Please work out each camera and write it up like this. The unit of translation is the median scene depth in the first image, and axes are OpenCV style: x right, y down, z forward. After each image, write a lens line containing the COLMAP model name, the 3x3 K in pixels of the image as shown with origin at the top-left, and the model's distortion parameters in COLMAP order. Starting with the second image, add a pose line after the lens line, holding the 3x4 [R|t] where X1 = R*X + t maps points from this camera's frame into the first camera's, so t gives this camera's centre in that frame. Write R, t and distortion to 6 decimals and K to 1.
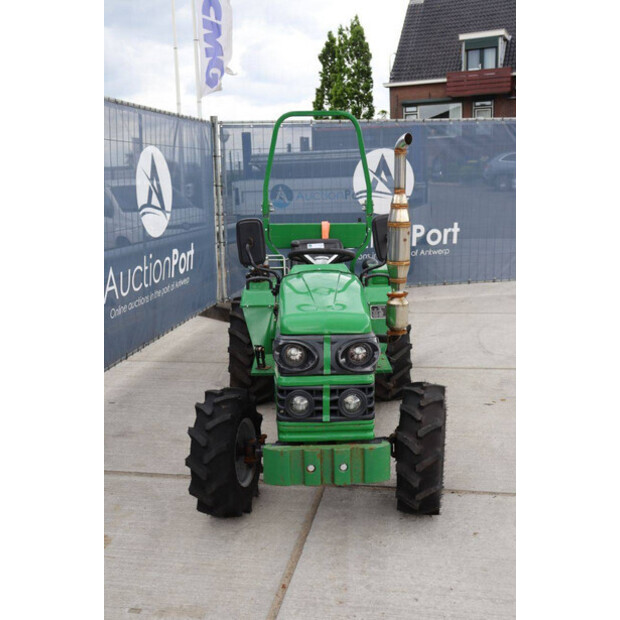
lens RADIAL K [[691.4, 0, 310.0], [0, 691.4, 310.0], [0, 0, 1]] dist [-0.002288, 0.059495]
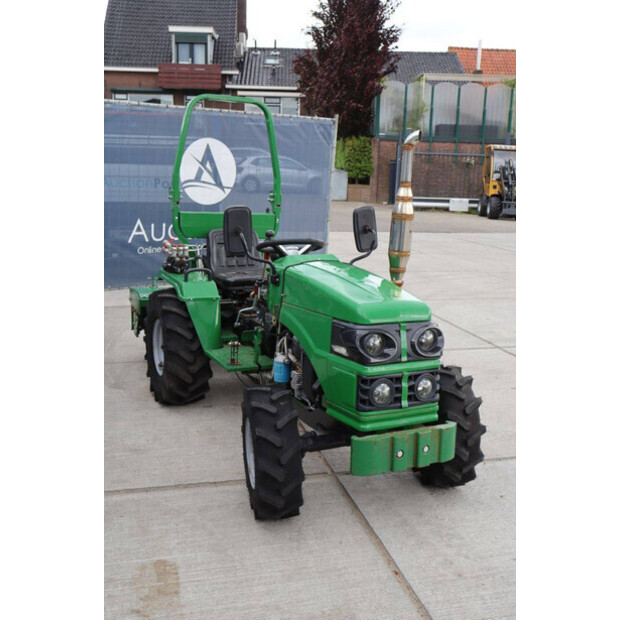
lens RADIAL K [[691.4, 0, 310.0], [0, 691.4, 310.0], [0, 0, 1]] dist [-0.002288, 0.059495]
pose [[0.904160, -0.032788, 0.425935, -0.453907], [0.028117, 0.999456, 0.017249, -0.004113], [-0.426269, -0.003620, 0.904589, 0.111502]]
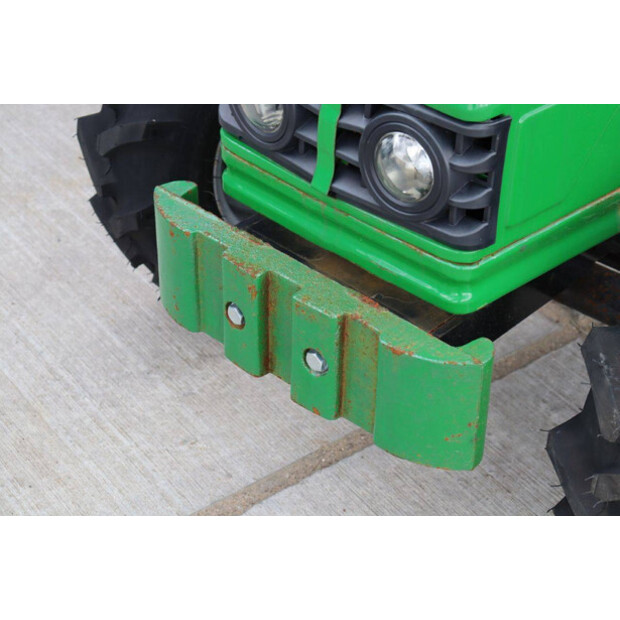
lens RADIAL K [[1456.9, 0, 310.0], [0, 1456.9, 310.0], [0, 0, 1]] dist [0.298903, 0.069887]
pose [[0.720461, 0.431081, -0.543236, 0.302664], [-0.126910, 0.852057, 0.507831, -0.079246], [0.681784, -0.296931, 0.668582, 0.501678]]
